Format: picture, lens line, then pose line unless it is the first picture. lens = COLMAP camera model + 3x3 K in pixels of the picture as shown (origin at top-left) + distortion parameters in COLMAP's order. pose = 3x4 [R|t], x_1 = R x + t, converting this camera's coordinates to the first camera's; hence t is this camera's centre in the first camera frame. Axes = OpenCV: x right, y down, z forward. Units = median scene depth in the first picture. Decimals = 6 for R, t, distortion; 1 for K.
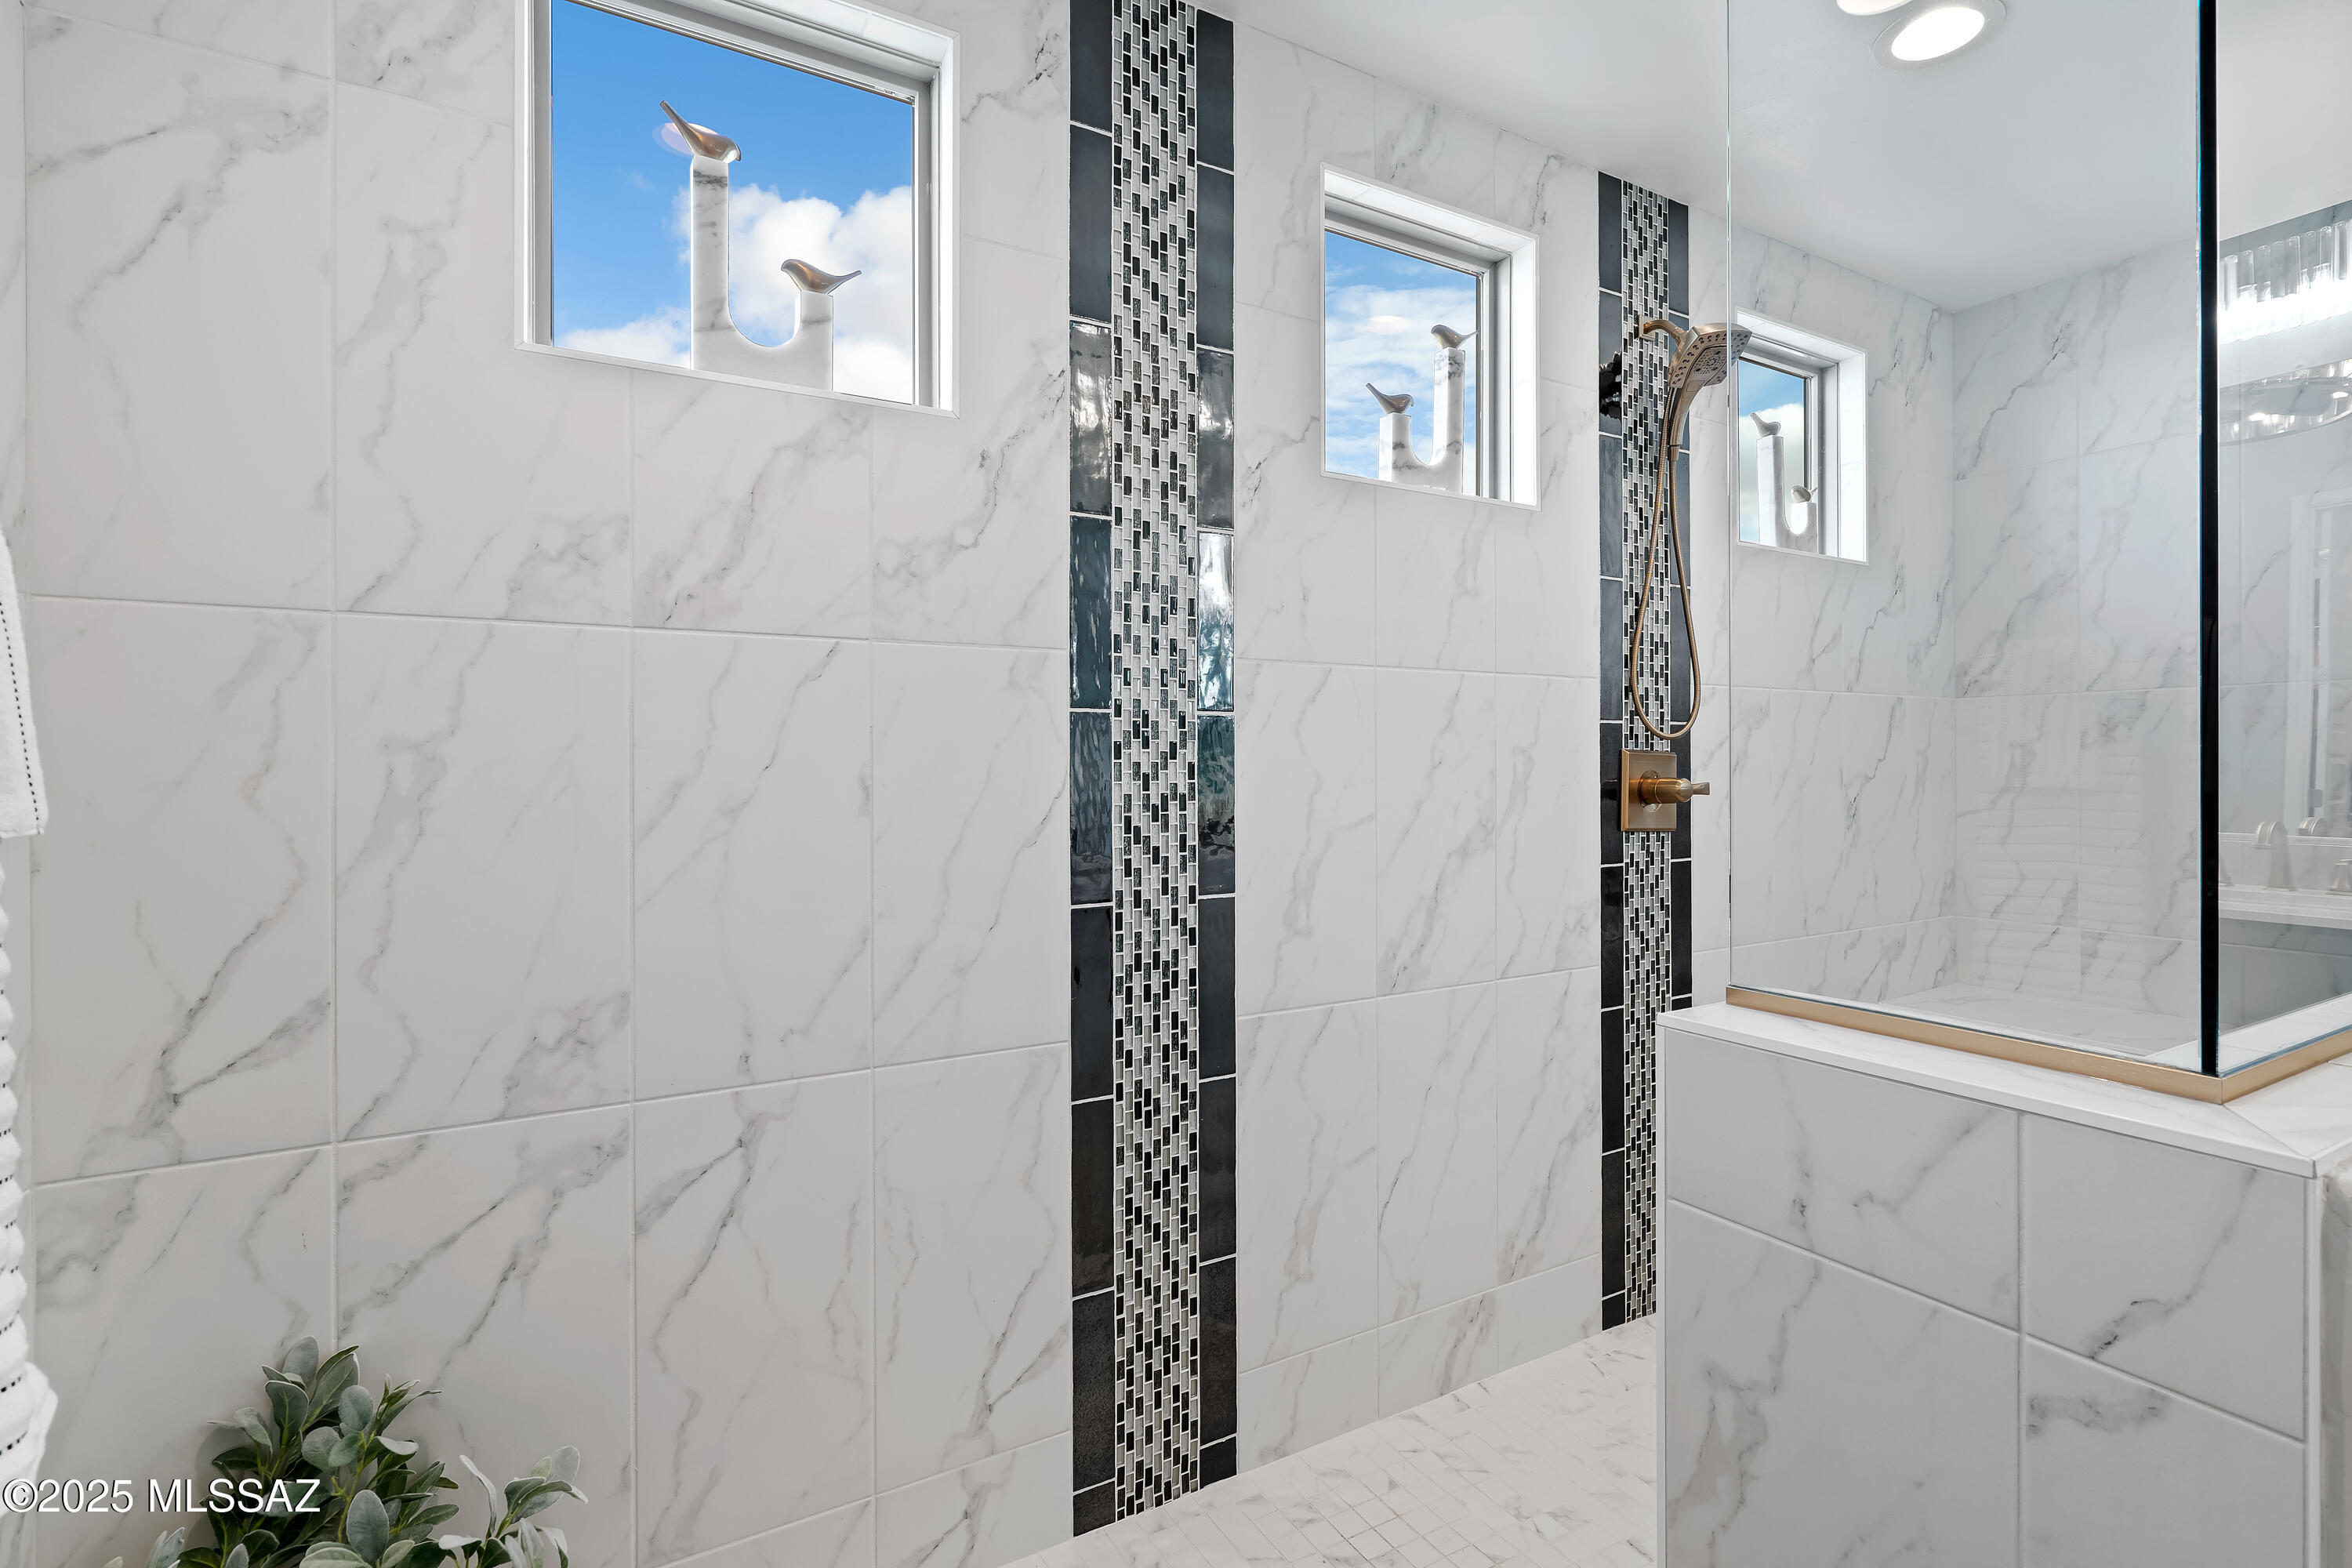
lens RADIAL K [[1111.3, 0, 1174.7], [0, 1111.3, 764.2], [0, 0, 1]] dist [-0.004216, 0.001936]
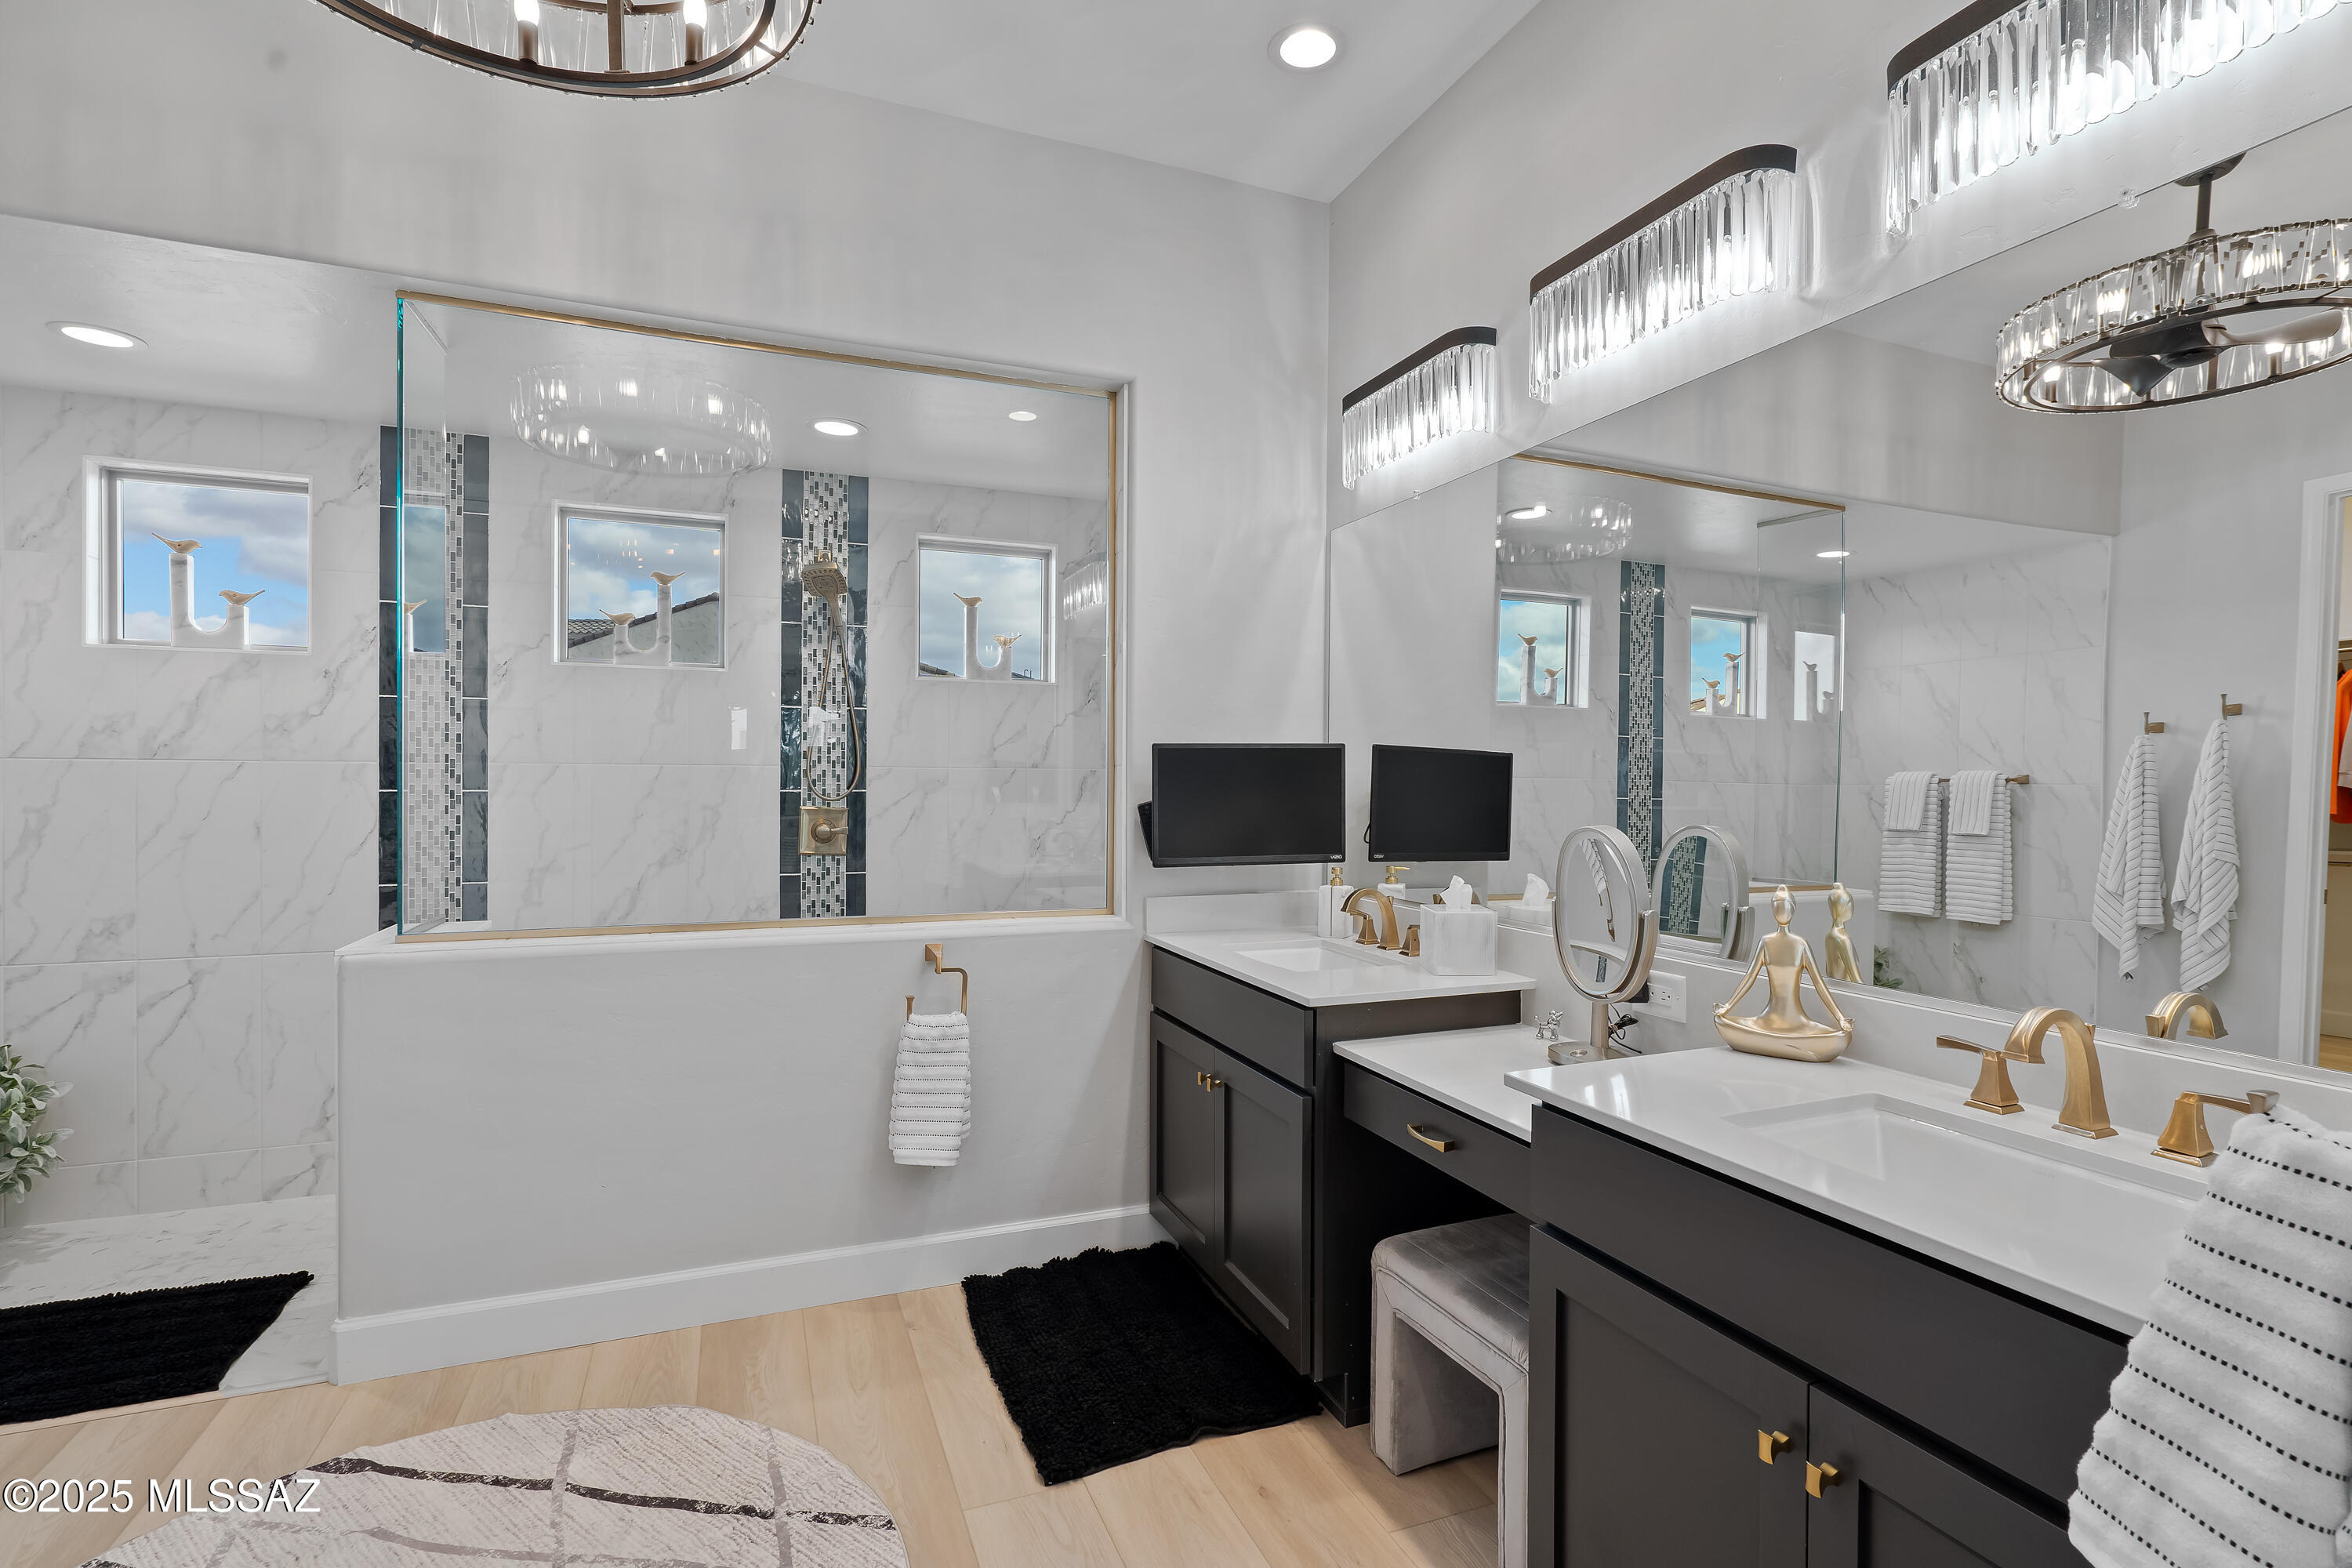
lens RADIAL K [[1111.3, 0, 1180.2], [0, 1111.3, 787.3], [0, 0, 1]] dist [-0.004216, 0.001936]
pose [[0.988295, 0.011357, -0.152132, 1.260360], [-0.010031, 0.999905, 0.009481, -0.066333], [0.152226, -0.007844, 0.988315, -0.606916]]
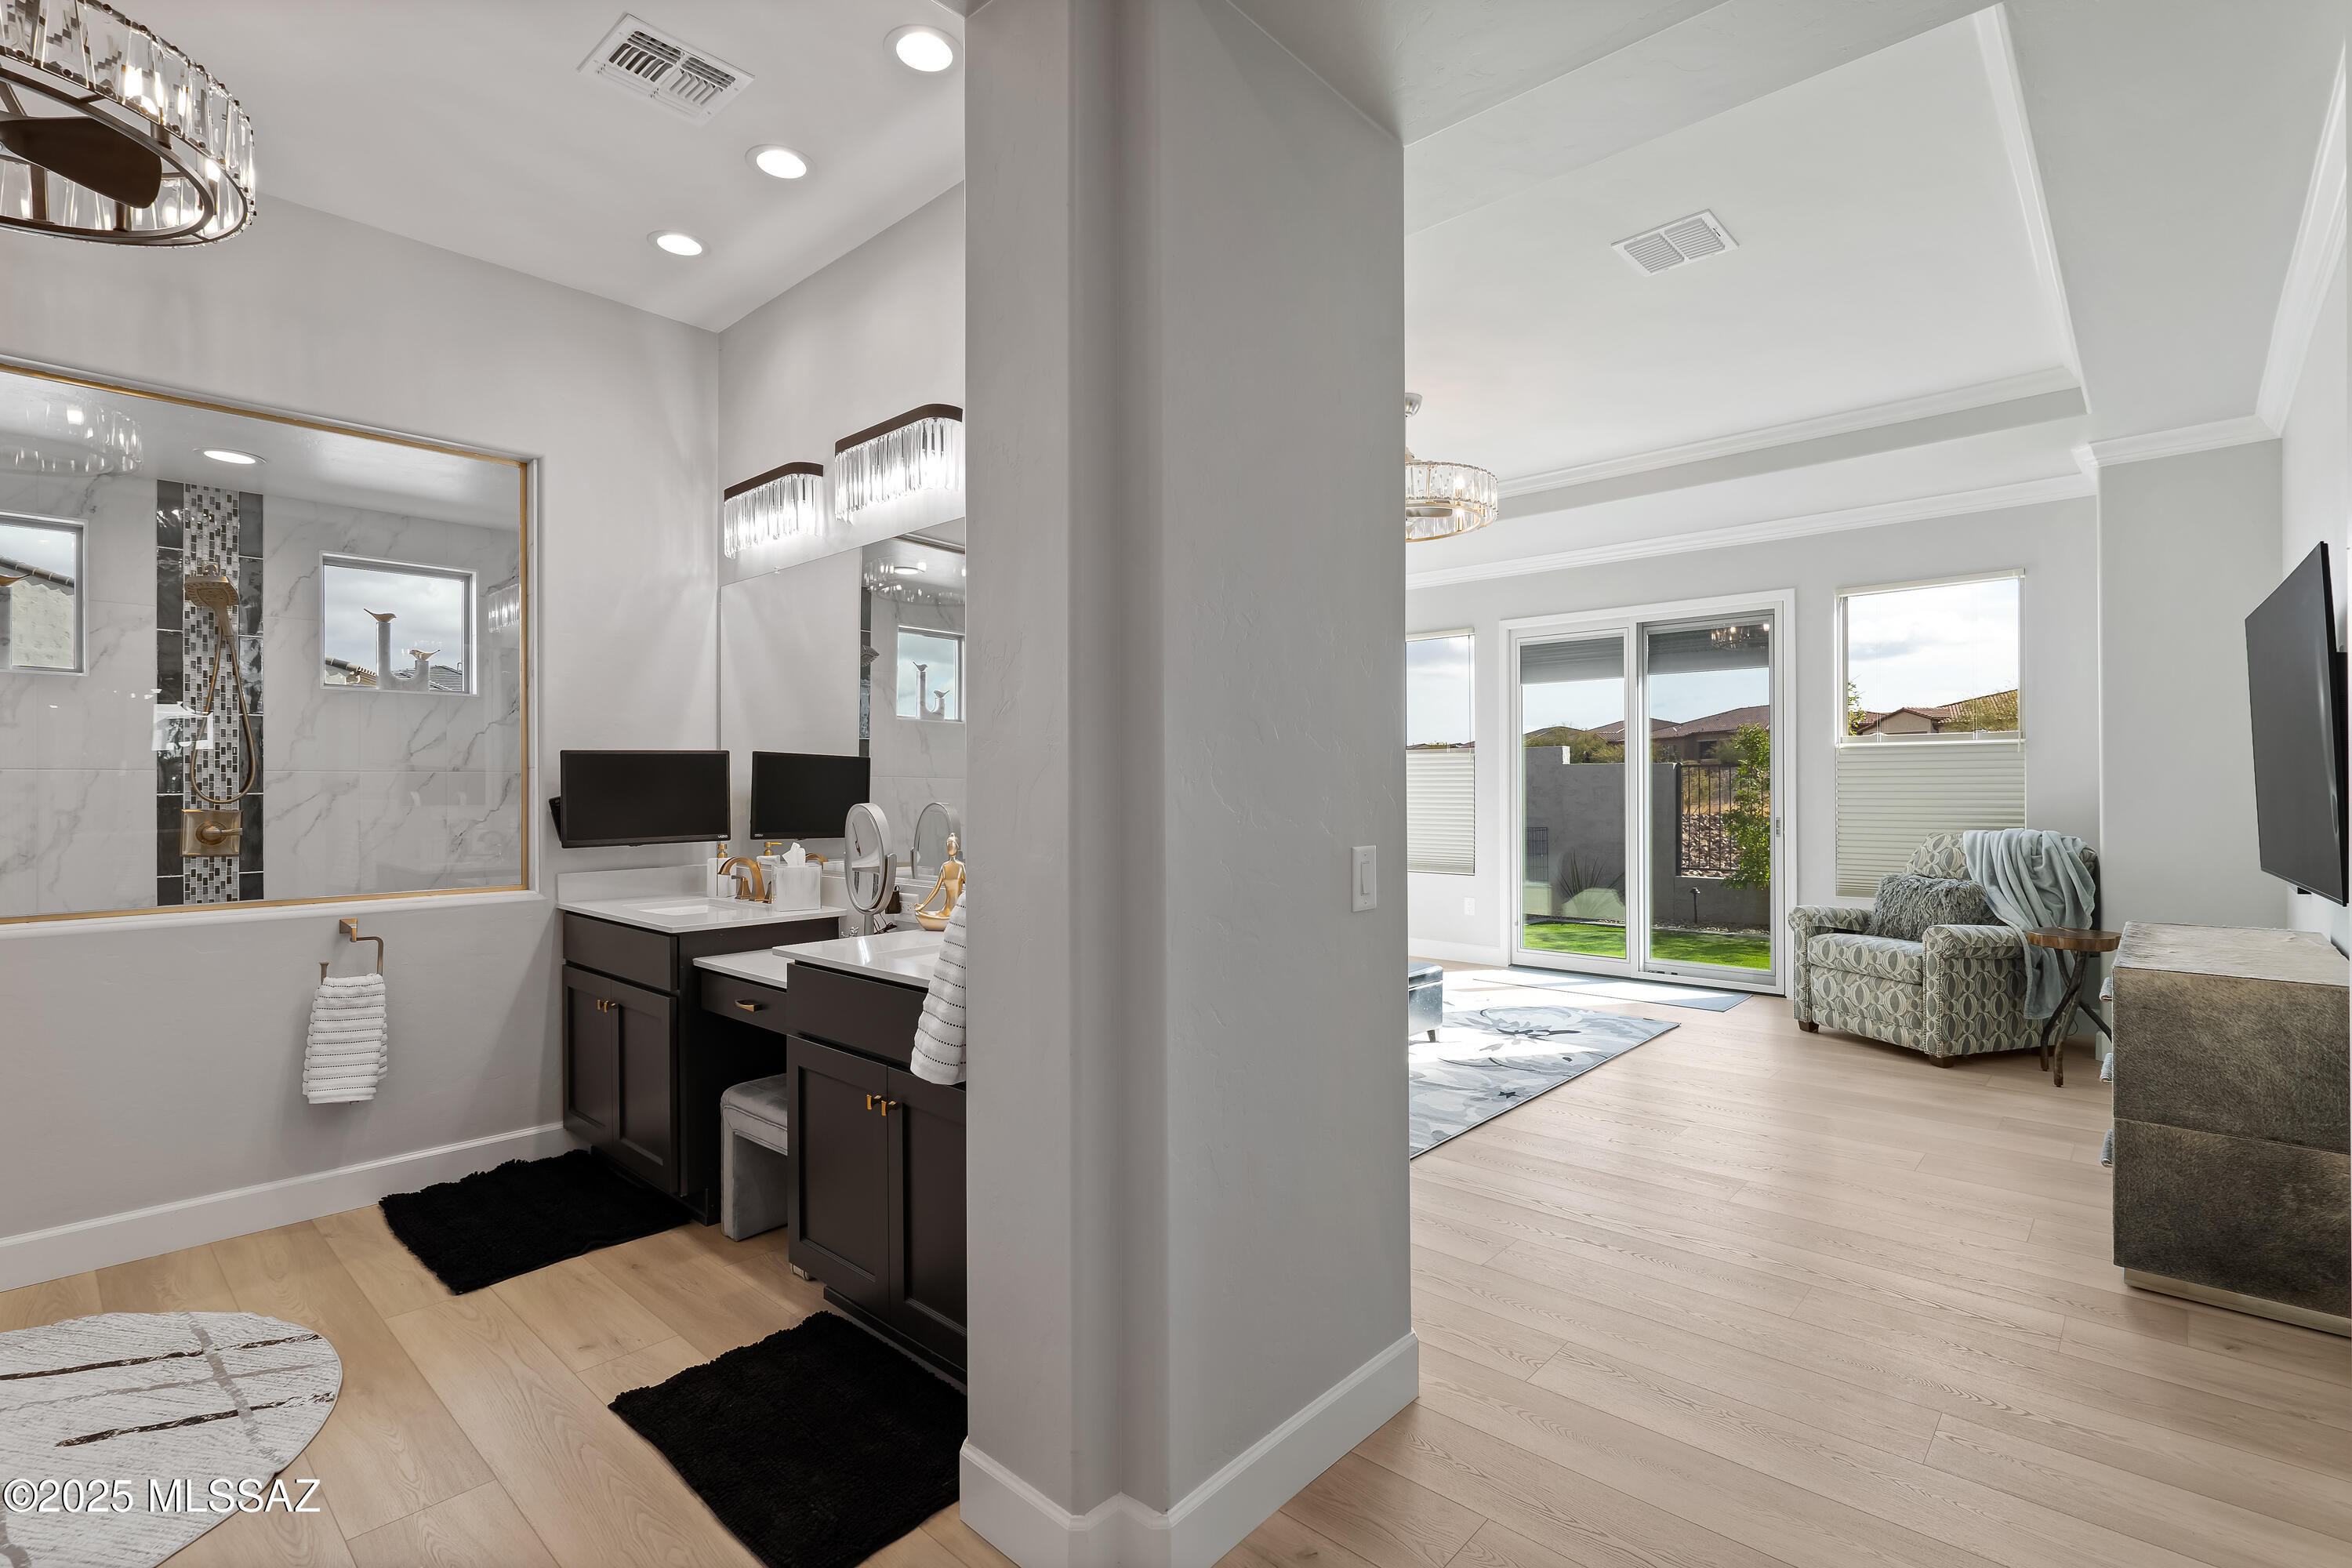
lens RADIAL K [[1111.3, 0, 1200.3], [0, 1111.3, 779.2], [0, 0, 1]] dist [-0.004216, 0.001936]
pose [[0.956627, 0.000258, 0.291316, 1.451479], [0.000673, 0.999995, -0.003094, -0.056214], [-0.291315, 0.003156, 0.956622, -1.153846]]
